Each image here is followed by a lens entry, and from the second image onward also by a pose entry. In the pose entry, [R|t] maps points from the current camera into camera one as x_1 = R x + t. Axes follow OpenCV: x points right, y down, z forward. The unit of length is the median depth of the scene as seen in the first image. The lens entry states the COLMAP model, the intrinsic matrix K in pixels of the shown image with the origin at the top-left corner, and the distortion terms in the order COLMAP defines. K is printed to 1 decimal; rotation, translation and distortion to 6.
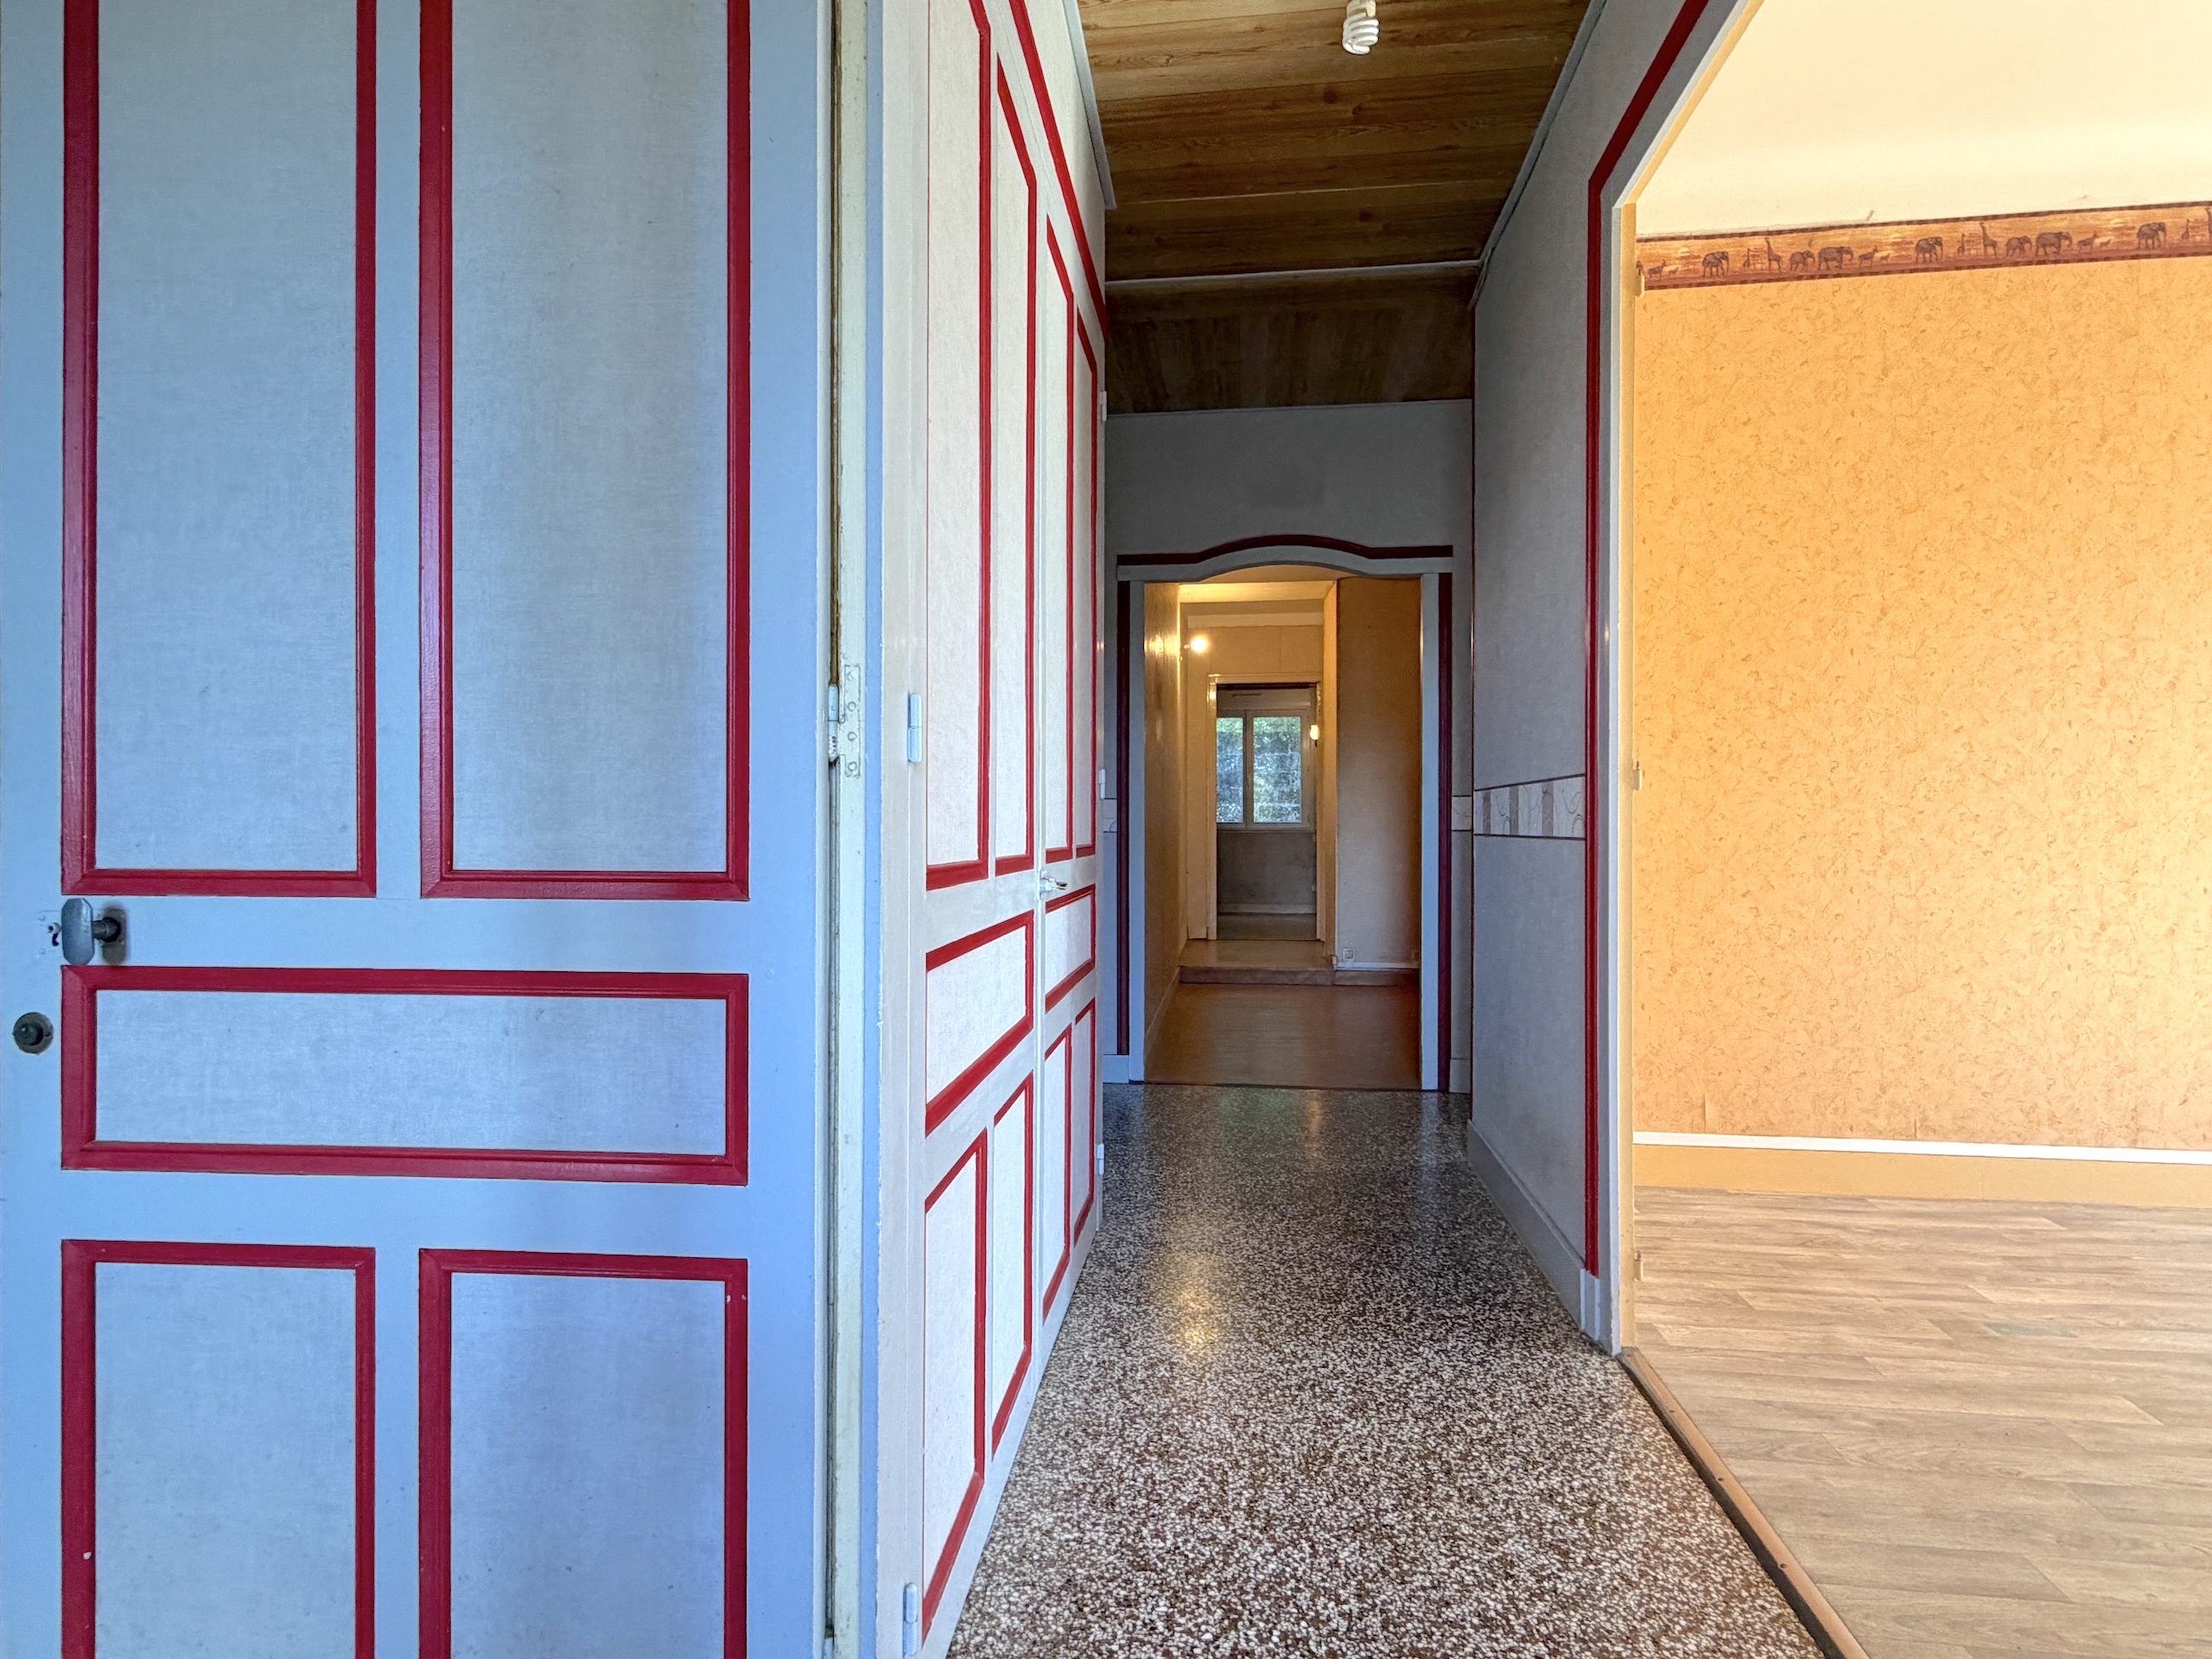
lens RADIAL K [[1180.5, 0, 1109.2], [0, 1180.5, 824.2], [0, 0, 1]] dist [-0.000675, 0.000466]
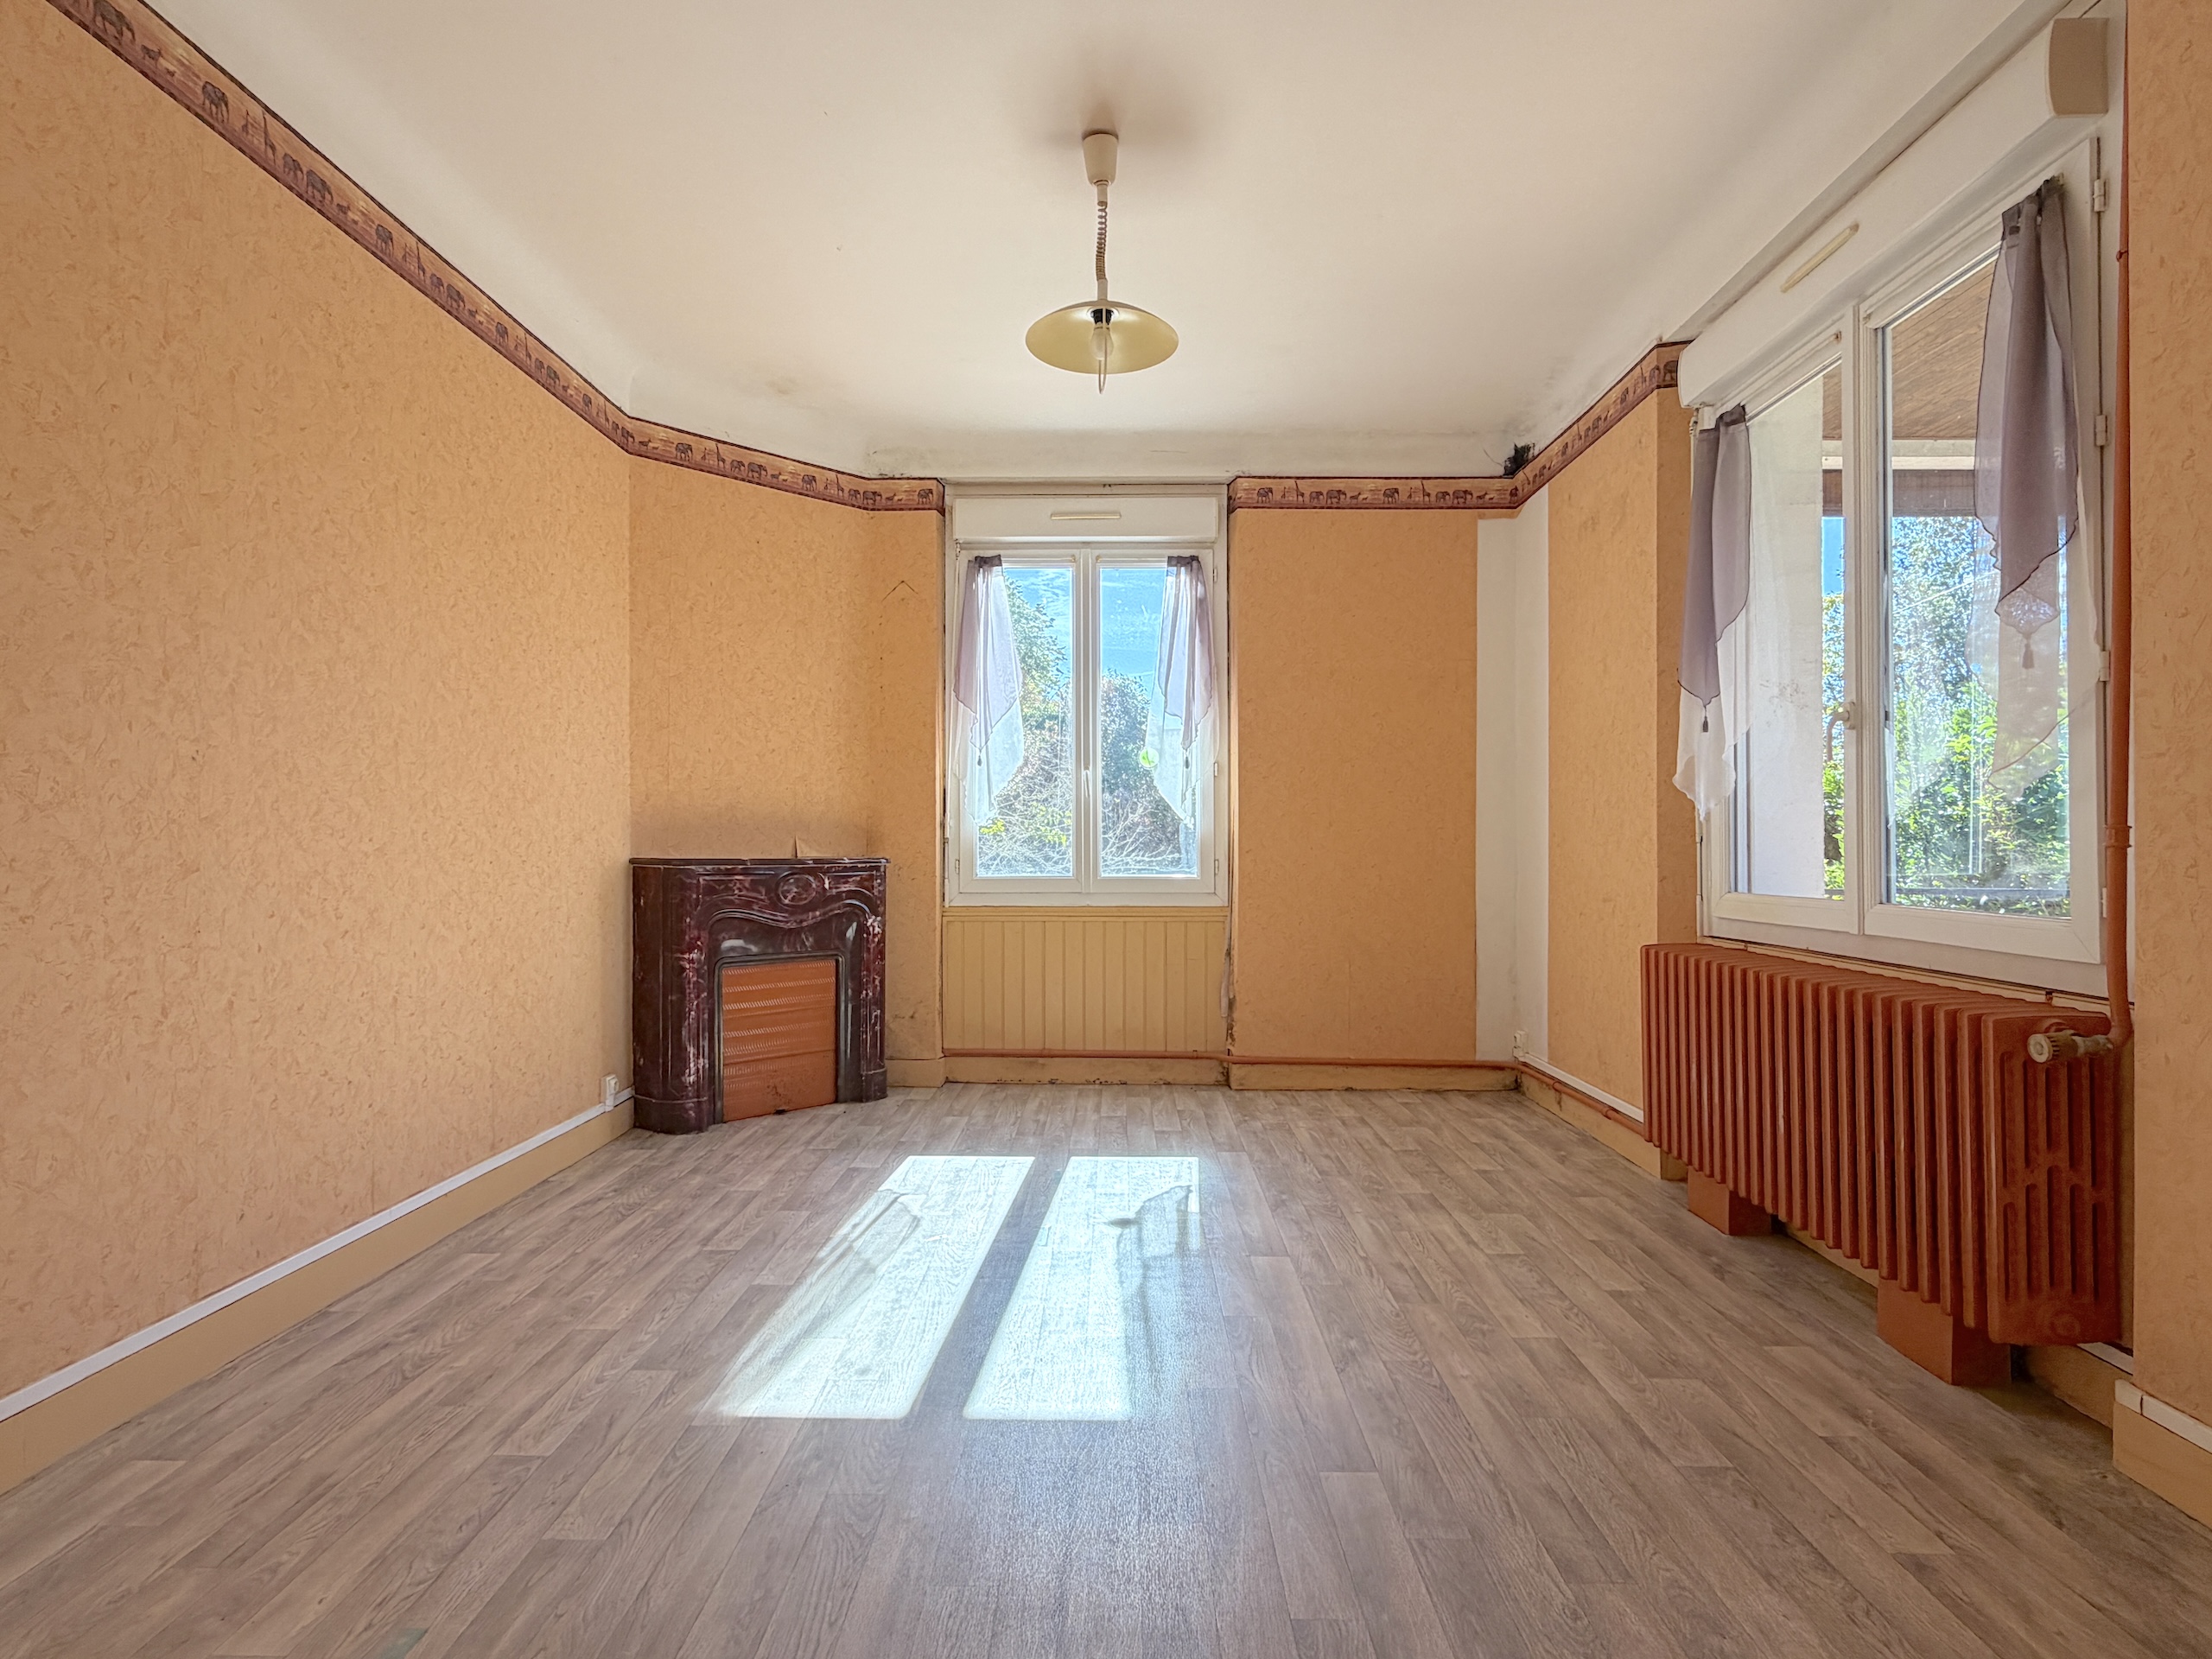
lens RADIAL K [[1180.5, 0, 1100.5], [0, 1180.5, 834.2], [0, 0, 1]] dist [-0.000675, 0.000466]
pose [[-0.081765, 0.007979, 0.996620, 0.073918], [-0.000627, 0.999967, -0.008058, -0.015925], [-0.996651, -0.001284, -0.081758, 0.486904]]
